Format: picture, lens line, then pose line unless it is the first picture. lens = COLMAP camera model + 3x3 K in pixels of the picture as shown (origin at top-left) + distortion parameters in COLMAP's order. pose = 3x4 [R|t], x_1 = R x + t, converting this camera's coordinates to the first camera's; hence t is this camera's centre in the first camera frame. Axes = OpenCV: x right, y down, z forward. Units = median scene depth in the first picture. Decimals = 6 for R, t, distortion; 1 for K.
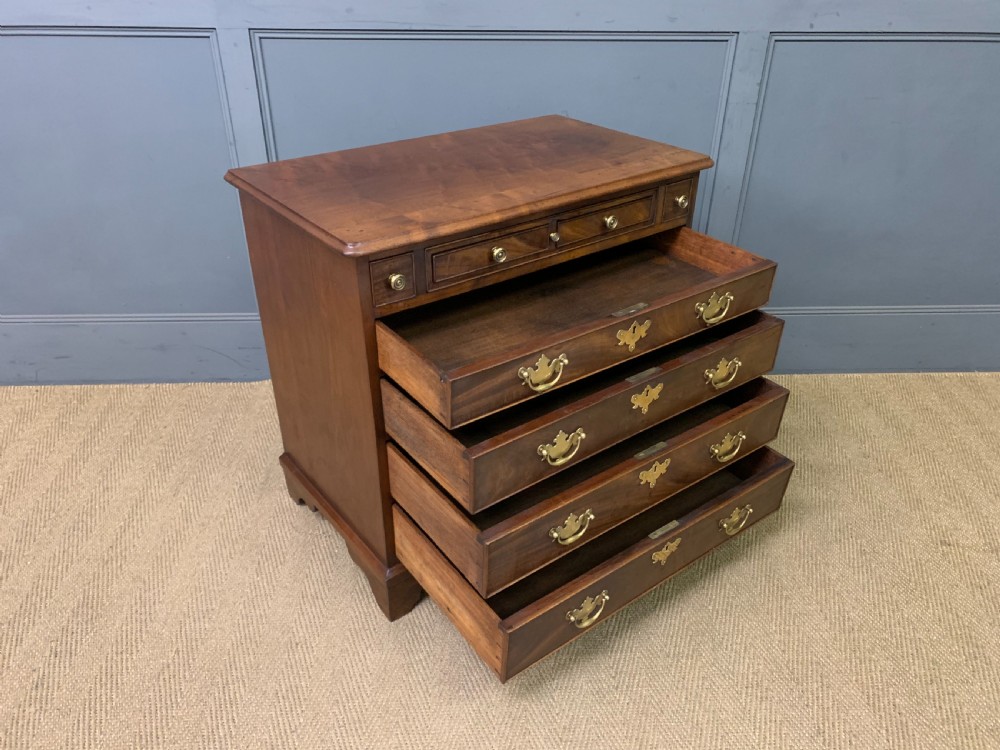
lens RADIAL K [[750.2, 0, 501.7], [0, 750.2, 379.1], [0, 0, 1]] dist [0.027473, -0.007182]
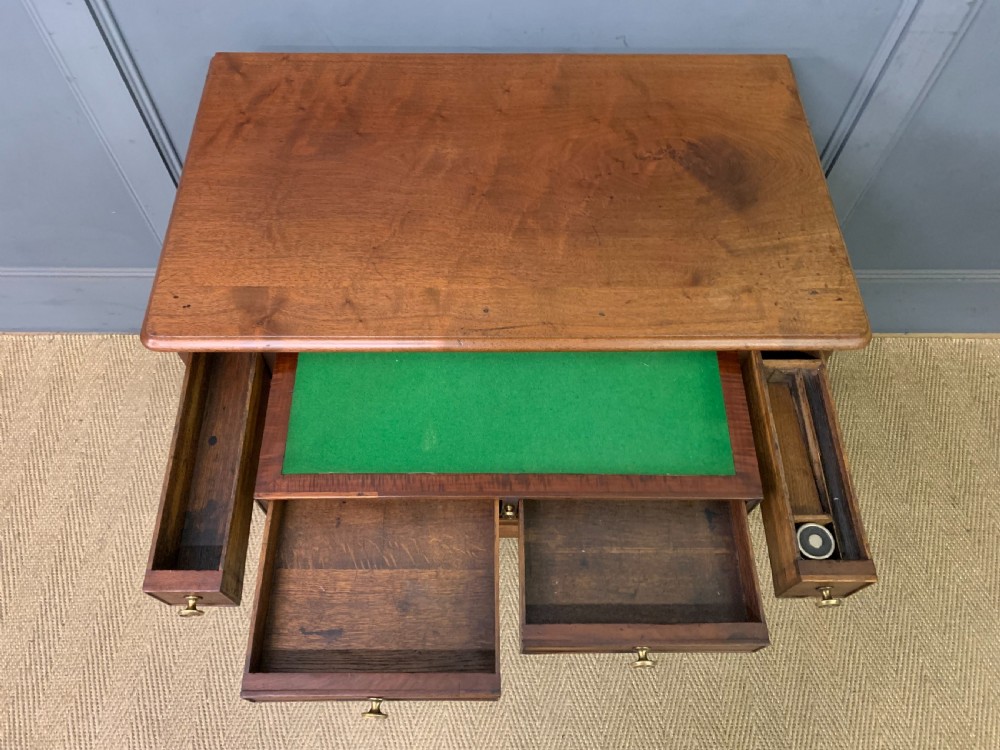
lens RADIAL K [[758.3, 0, 500.0], [0, 758.3, 375.0], [0, 0, 1]] dist [0.026822, -0.008035]
pose [[0.999254, 0.036733, -0.011887, 0.006646], [-0.026691, 0.879724, 0.474734, -0.474060], [0.027896, -0.474063, 0.880049, 0.410072]]
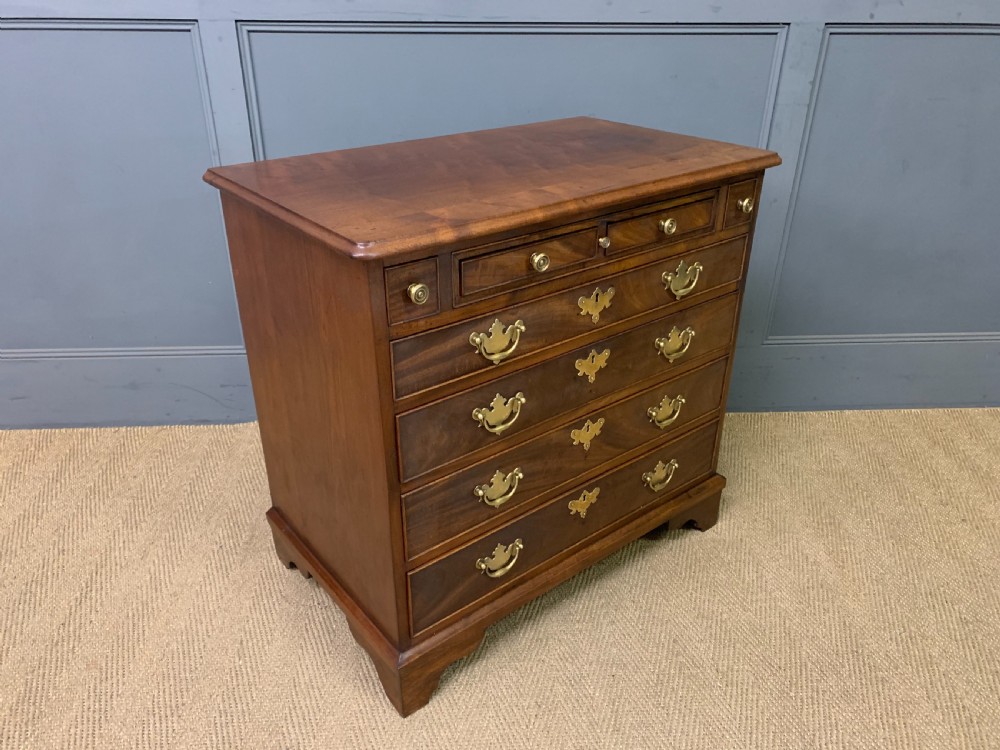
lens RADIAL K [[753.9, 0, 496.1], [0, 753.9, 380.8], [0, 0, 1]] dist [0.019852, 0.001519]
pose [[0.999930, -0.008541, 0.008150, -0.046391], [0.008957, 0.998584, -0.052437, 0.003261], [-0.007691, 0.052506, 0.998591, 0.151874]]
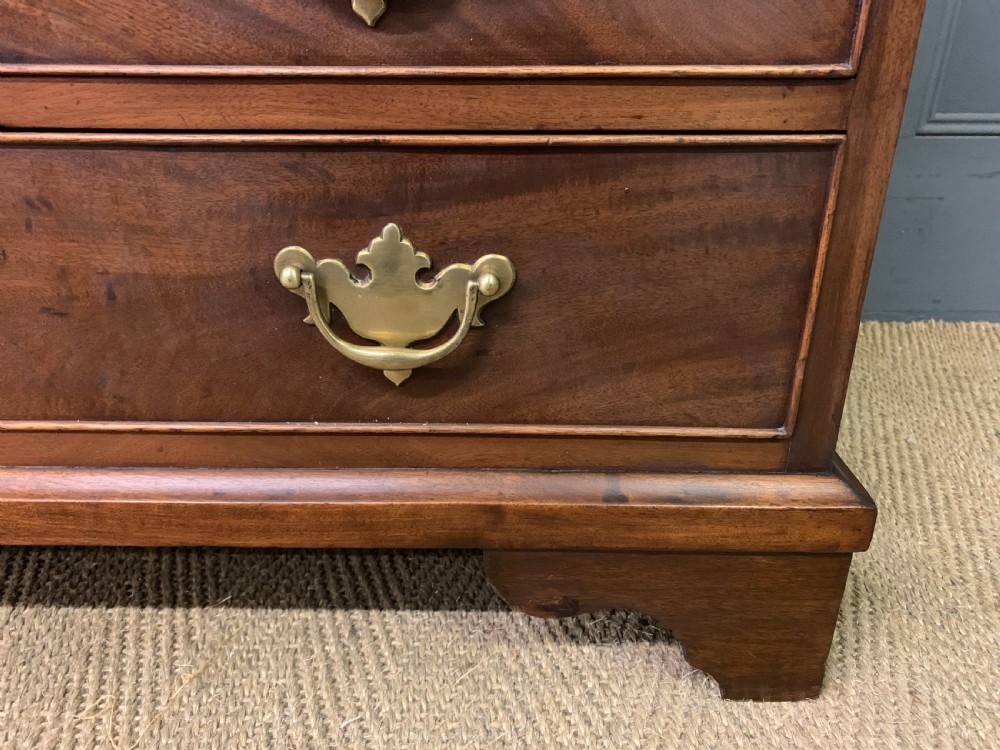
lens RADIAL K [[758.3, 0, 500.0], [0, 758.3, 375.0], [0, 0, 1]] dist [0.026822, -0.008035]
pose [[0.998175, 0.020101, -0.056944, 0.164122], [-0.026294, 0.993563, -0.110190, 0.092396], [0.054362, 0.111486, 0.992278, 0.894177]]
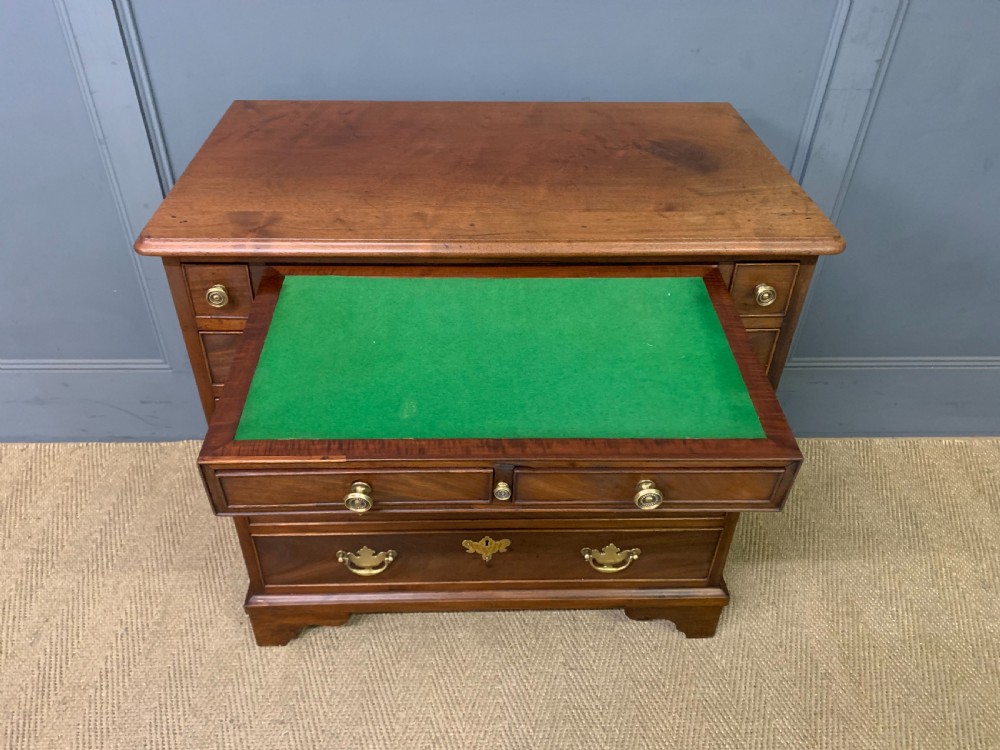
lens RADIAL K [[758.6, 0, 488.9], [0, 758.6, 372.6], [0, 0, 1]] dist [0.026187, -0.007996]
pose [[0.999776, 0.016695, -0.012973, 0.010231], [-0.015244, 0.994374, 0.104827, -0.211249], [0.014650, -0.104606, 0.994406, 0.337871]]
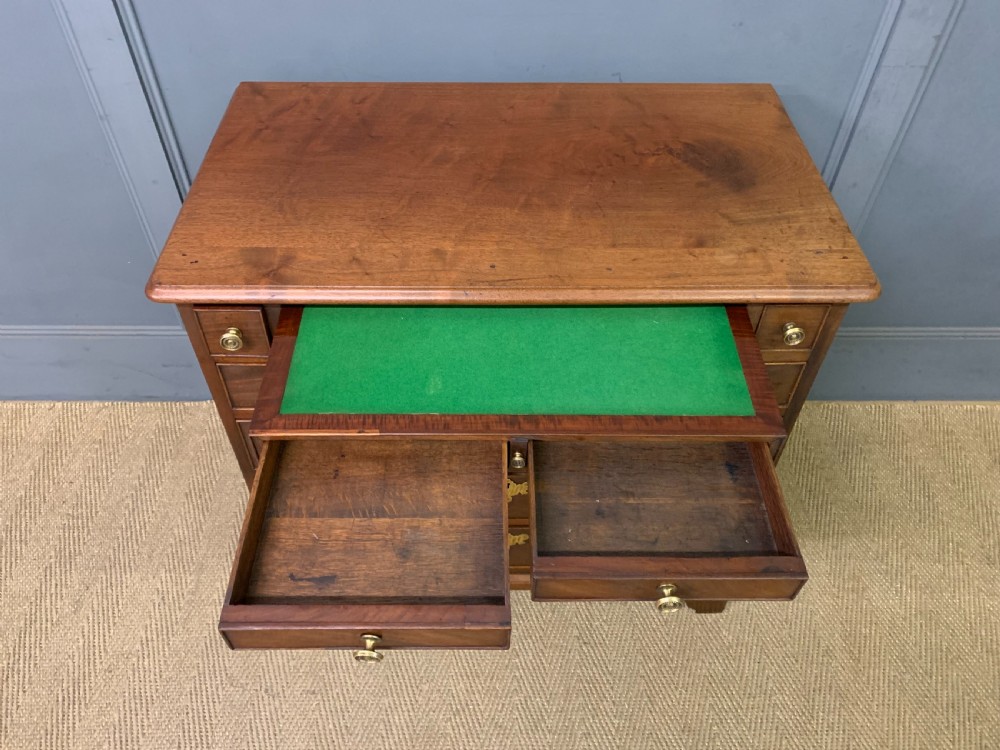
lens RADIAL K [[758.3, 0, 500.0], [0, 758.3, 375.0], [0, 0, 1]] dist [0.026822, -0.008035]
pose [[0.999350, 0.028360, -0.022276, 0.008036], [-0.021441, 0.963924, 0.265312, -0.328380], [0.028997, -0.264661, 0.963905, 0.365863]]
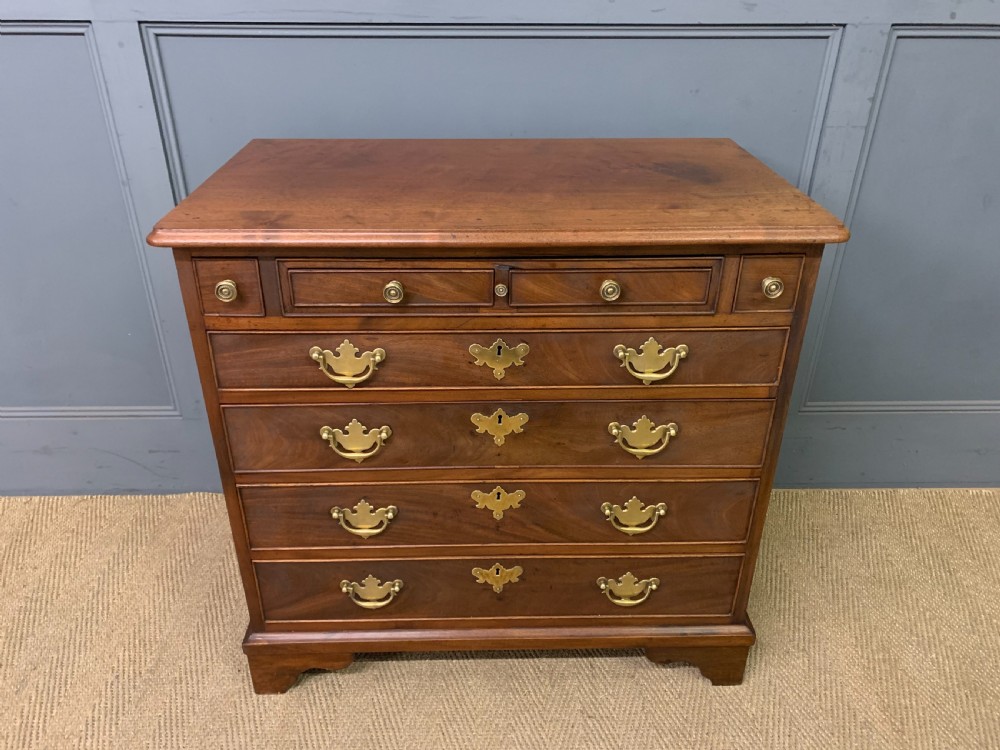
lens RADIAL K [[755.4, 0, 495.5], [0, 755.4, 374.6], [0, 0, 1]] dist [0.036215, -0.020810]
pose [[0.999622, 0.007392, -0.026492, 0.016865], [-0.008405, 0.999229, -0.038343, -0.123520], [0.026188, 0.038551, 0.998913, 0.344015]]
